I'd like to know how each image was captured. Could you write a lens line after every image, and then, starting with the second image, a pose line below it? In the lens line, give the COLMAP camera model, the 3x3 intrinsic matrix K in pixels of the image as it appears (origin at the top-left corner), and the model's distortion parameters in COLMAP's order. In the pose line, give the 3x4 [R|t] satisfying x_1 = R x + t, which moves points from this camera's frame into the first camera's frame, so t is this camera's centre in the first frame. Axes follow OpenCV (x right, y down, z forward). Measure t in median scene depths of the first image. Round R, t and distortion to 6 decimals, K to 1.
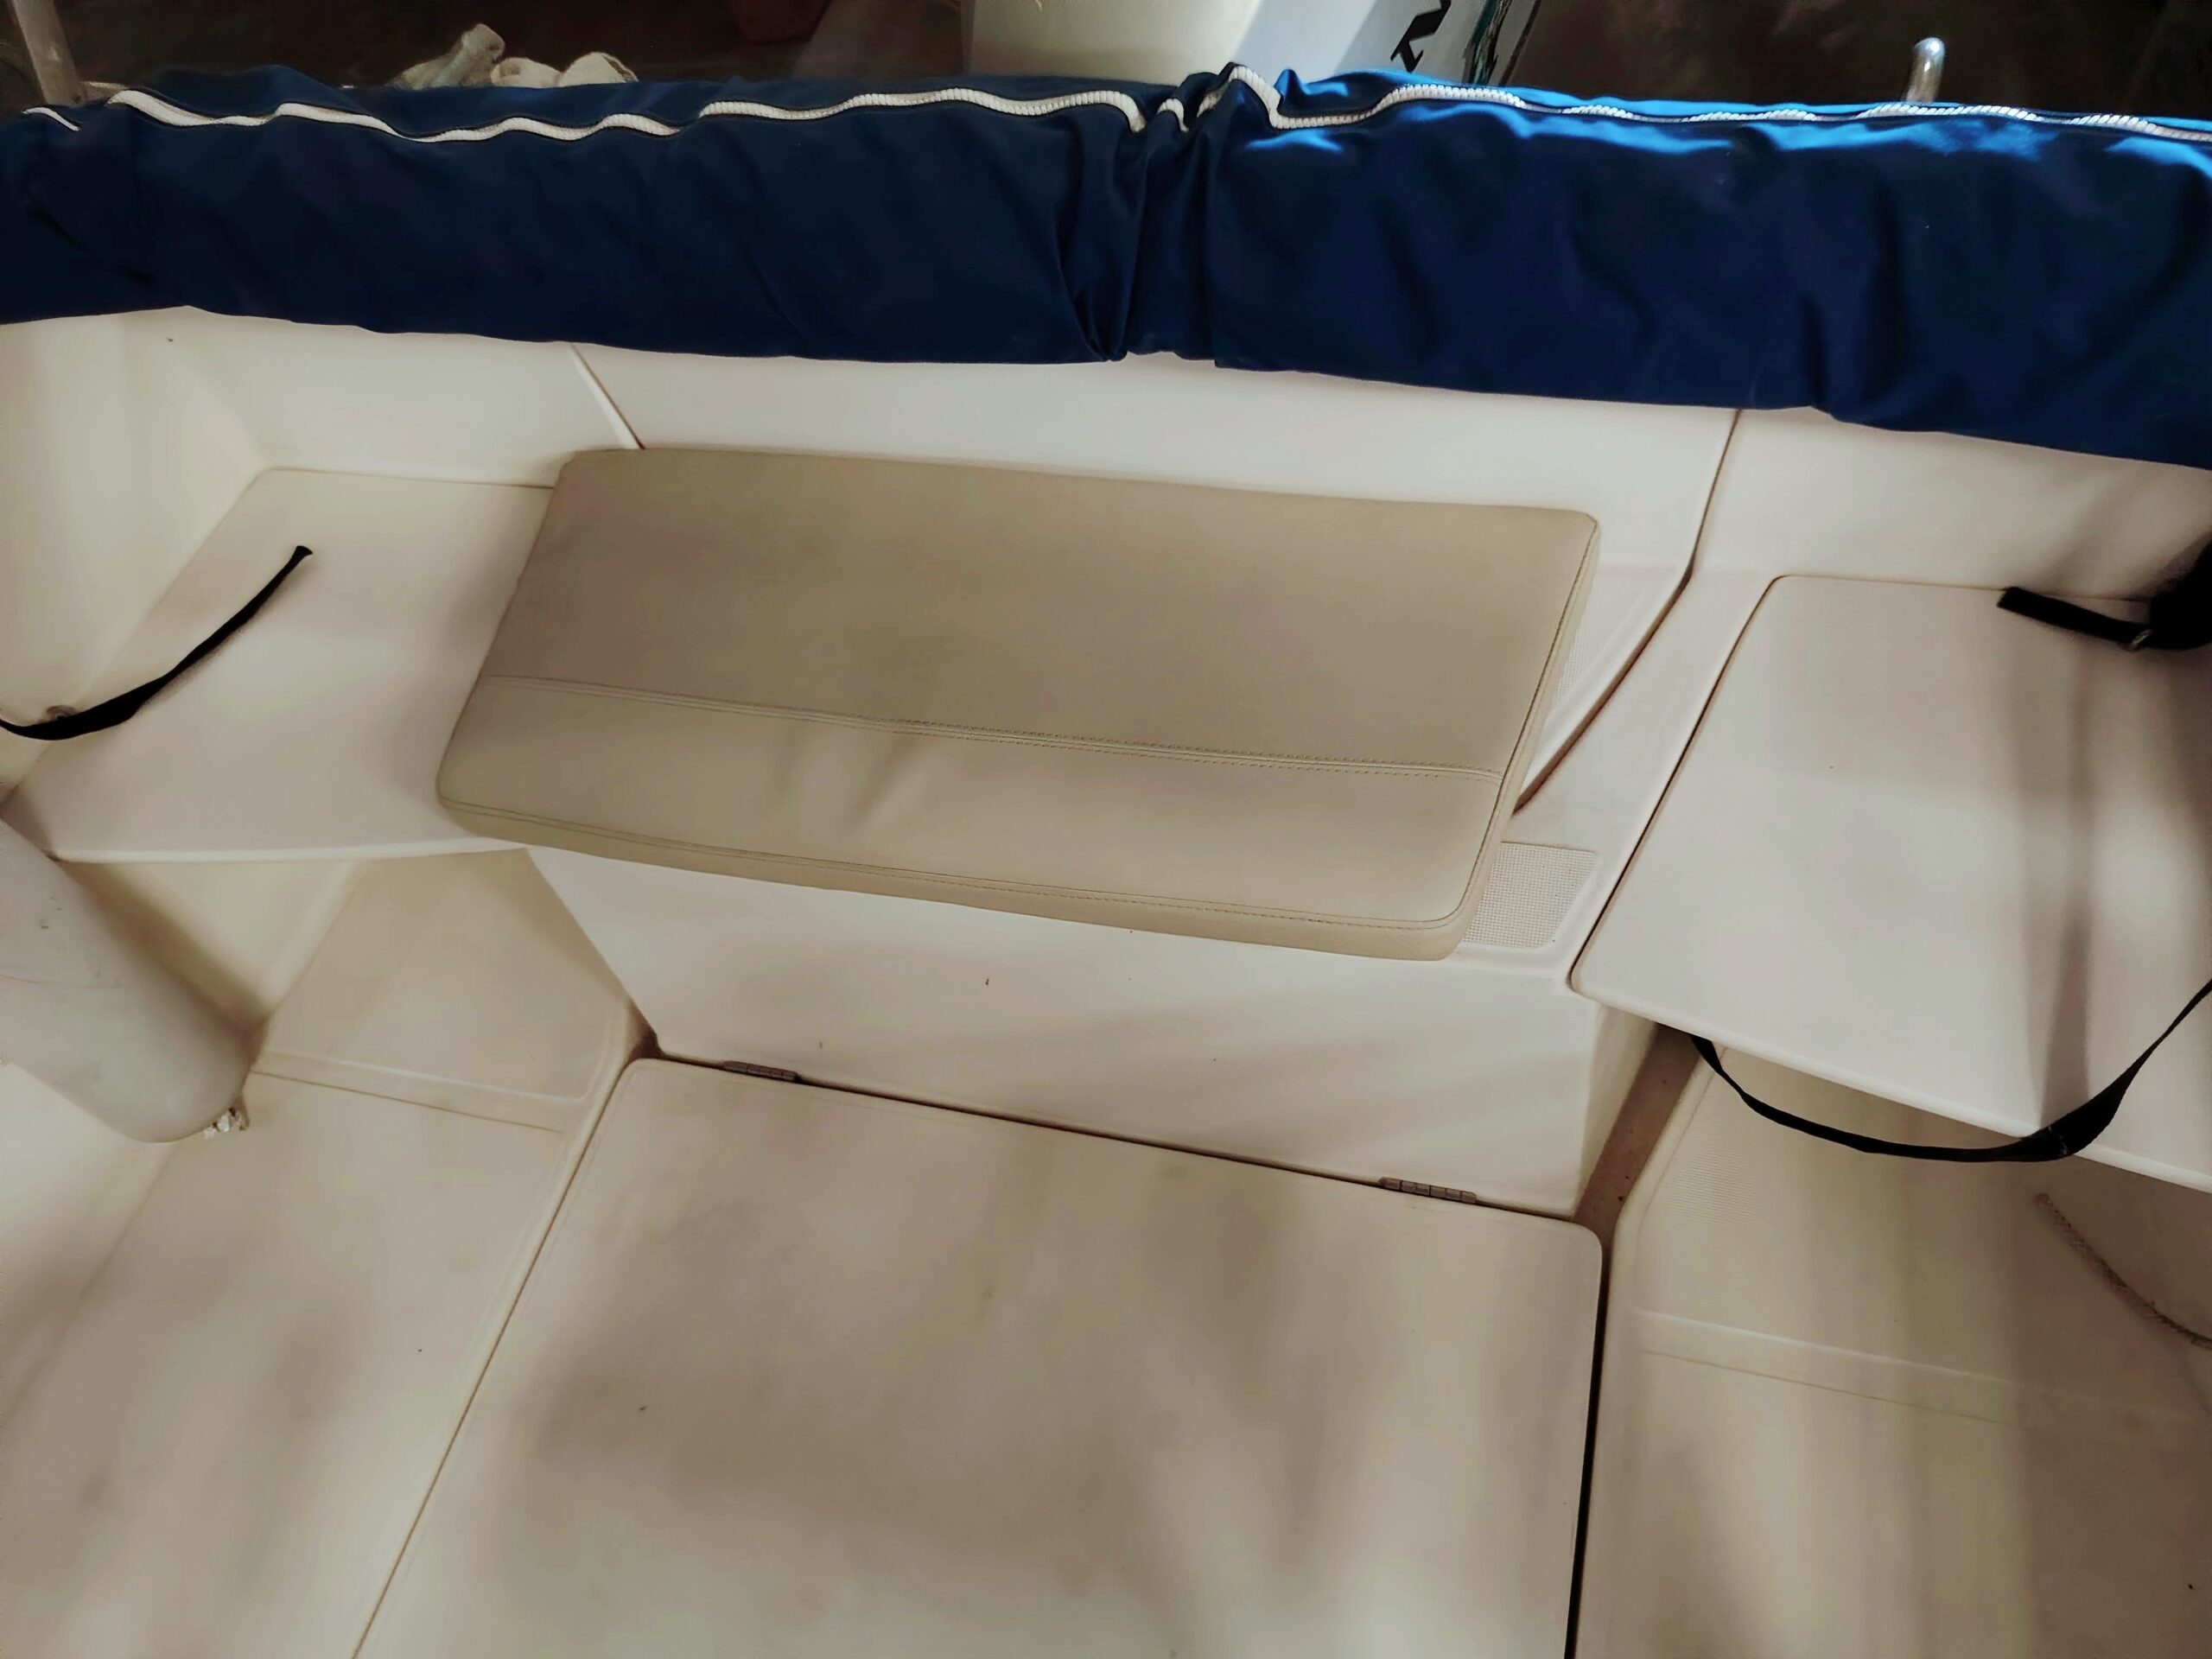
lens RADIAL K [[1592.6, 0, 1106.0], [0, 1592.6, 829.5], [0, 0, 1]] dist [0.016511, -0.003705]
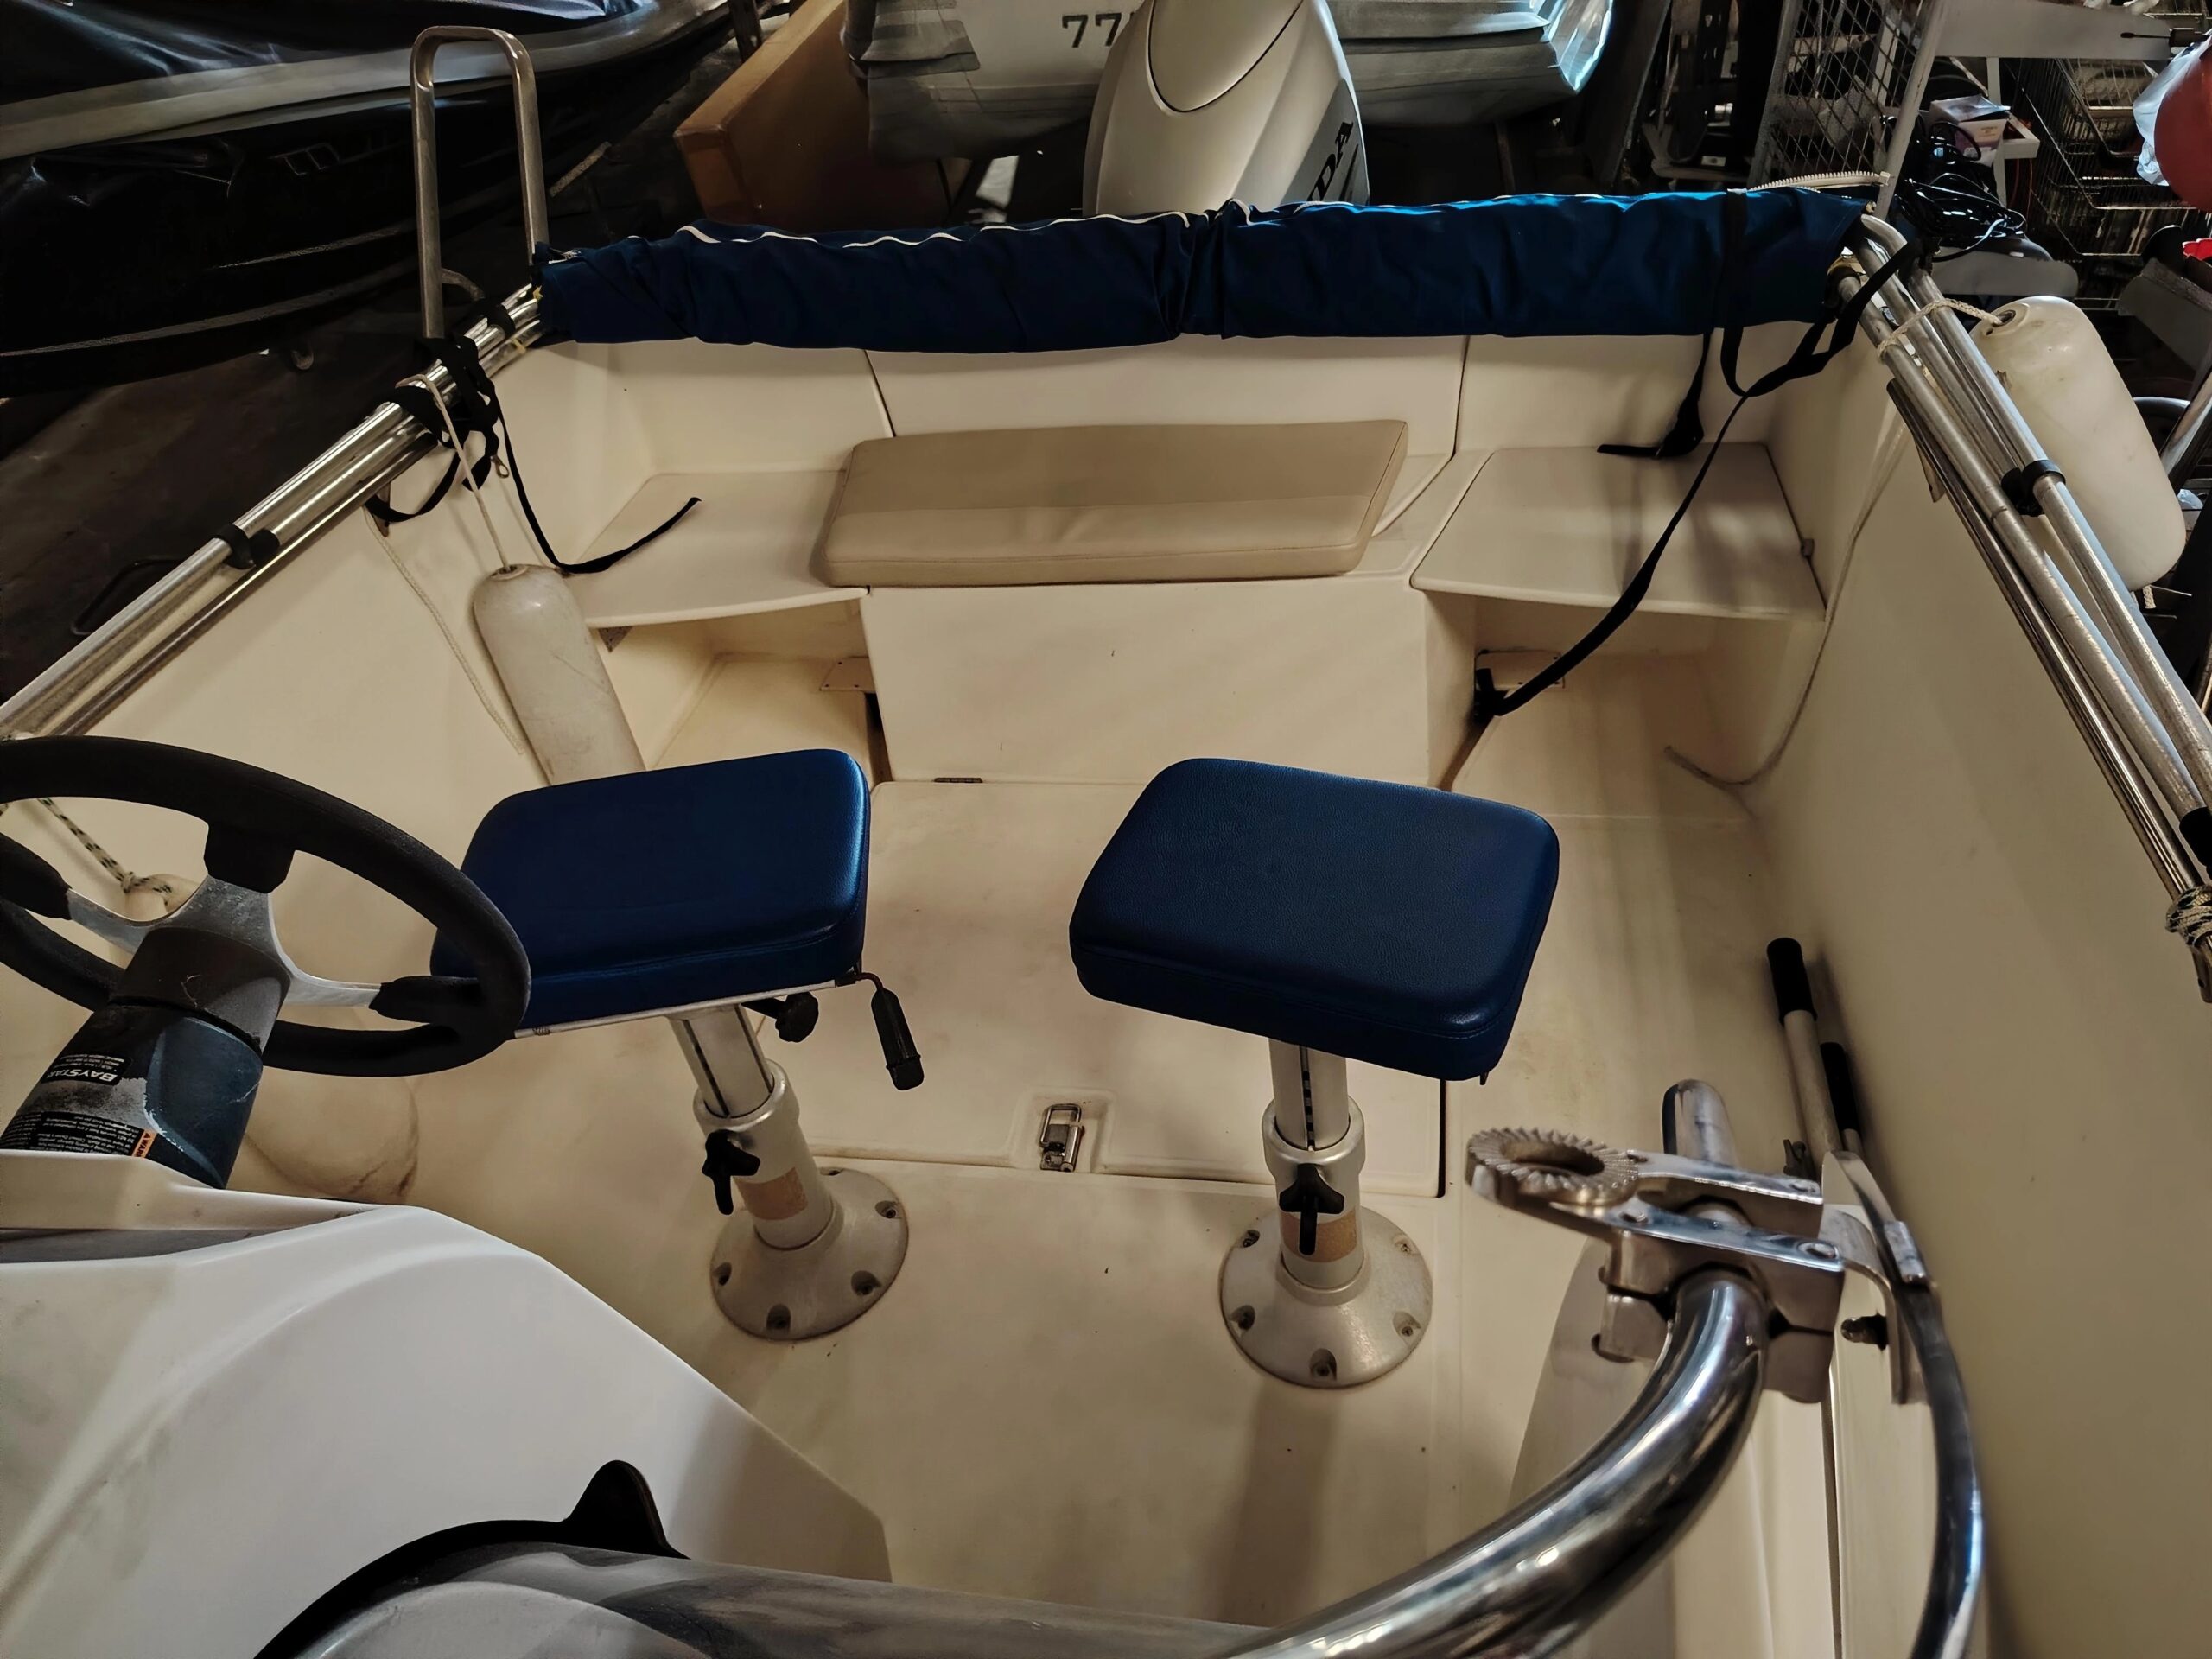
lens RADIAL K [[1592.6, 0, 1106.0], [0, 1592.6, 829.5], [0, 0, 1]] dist [0.016511, -0.003705]
pose [[0.996688, 0.000039, 0.081327, -0.268788], [0.026097, 0.946962, -0.320284, 1.041721], [-0.077026, 0.321345, 0.943824, -0.810185]]
